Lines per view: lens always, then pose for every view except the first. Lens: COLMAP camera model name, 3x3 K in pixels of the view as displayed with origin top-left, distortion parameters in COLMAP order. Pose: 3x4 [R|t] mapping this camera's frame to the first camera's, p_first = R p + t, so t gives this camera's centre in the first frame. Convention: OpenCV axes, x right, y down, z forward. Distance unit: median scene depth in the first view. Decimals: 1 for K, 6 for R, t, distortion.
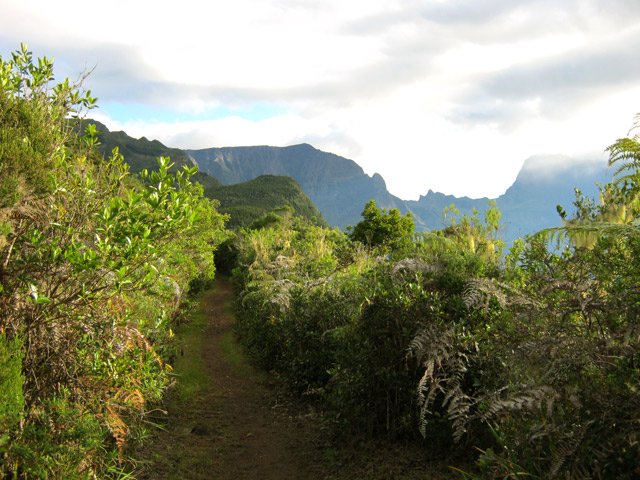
lens RADIAL K [[817.0, 0, 320.0], [0, 817.0, 240.0], [0, 0, 1]] dist [-0.102715, -0.011993]
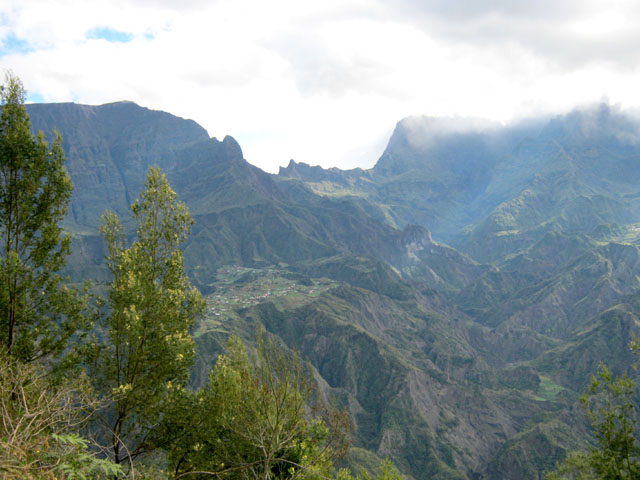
lens RADIAL K [[817.0, 0, 320.0], [0, 817.0, 240.0], [0, 0, 1]] dist [-0.102715, -0.011993]
pose [[0.977229, -0.045240, 0.207309, -0.004558], [0.040294, 0.998795, 0.028020, -0.006039], [-0.208327, -0.019029, 0.977874, 0.250456]]
